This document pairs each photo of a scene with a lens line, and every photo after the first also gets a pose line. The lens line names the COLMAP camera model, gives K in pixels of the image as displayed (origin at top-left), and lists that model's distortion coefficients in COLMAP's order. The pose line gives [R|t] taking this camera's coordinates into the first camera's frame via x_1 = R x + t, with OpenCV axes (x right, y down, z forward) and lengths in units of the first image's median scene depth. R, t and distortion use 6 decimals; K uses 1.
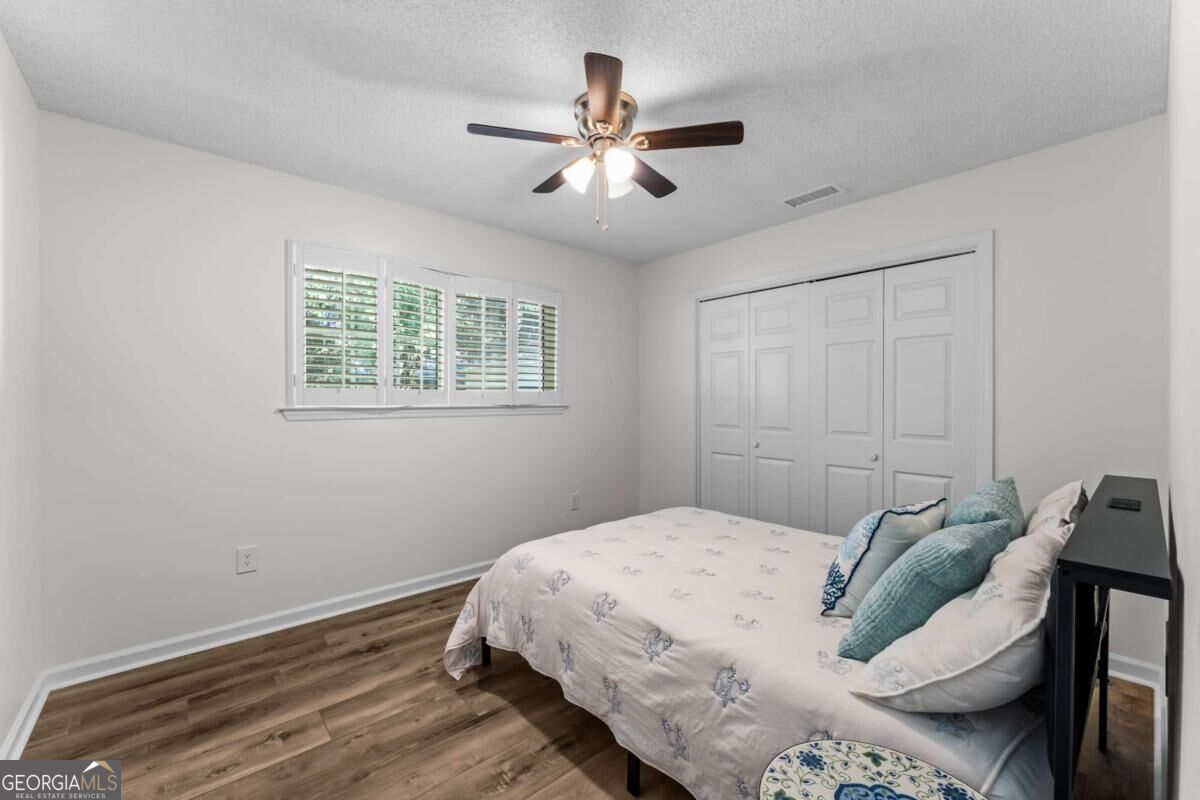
lens RADIAL K [[482.1, 0, 602.1], [0, 482.1, 400.3], [0, 0, 1]] dist [0.003017, -0.001534]
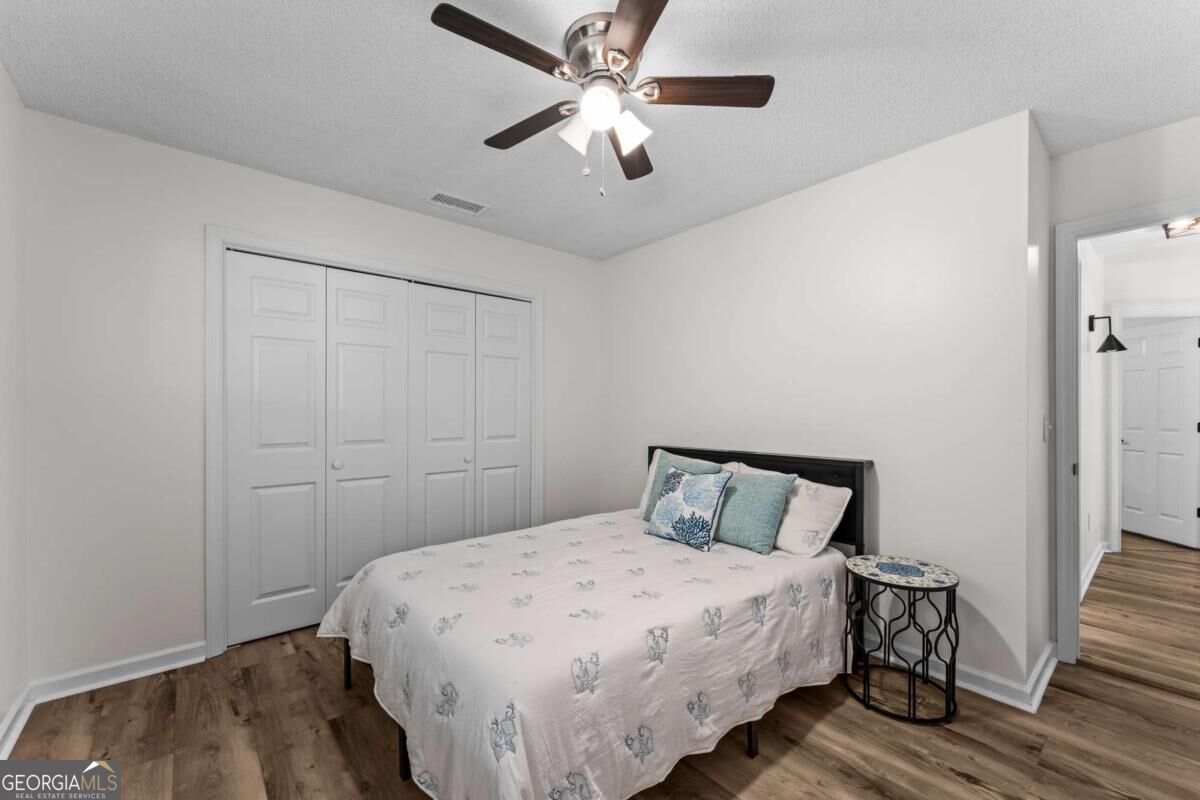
lens RADIAL K [[482.1, 0, 600.1], [0, 482.1, 406.1], [0, 0, 1]] dist [0.003017, -0.001534]
pose [[0.015408, 0.004373, 0.999872, -0.826685], [-0.002184, 0.999988, -0.004340, -0.000670], [-0.999879, -0.002117, 0.015417, 1.032134]]
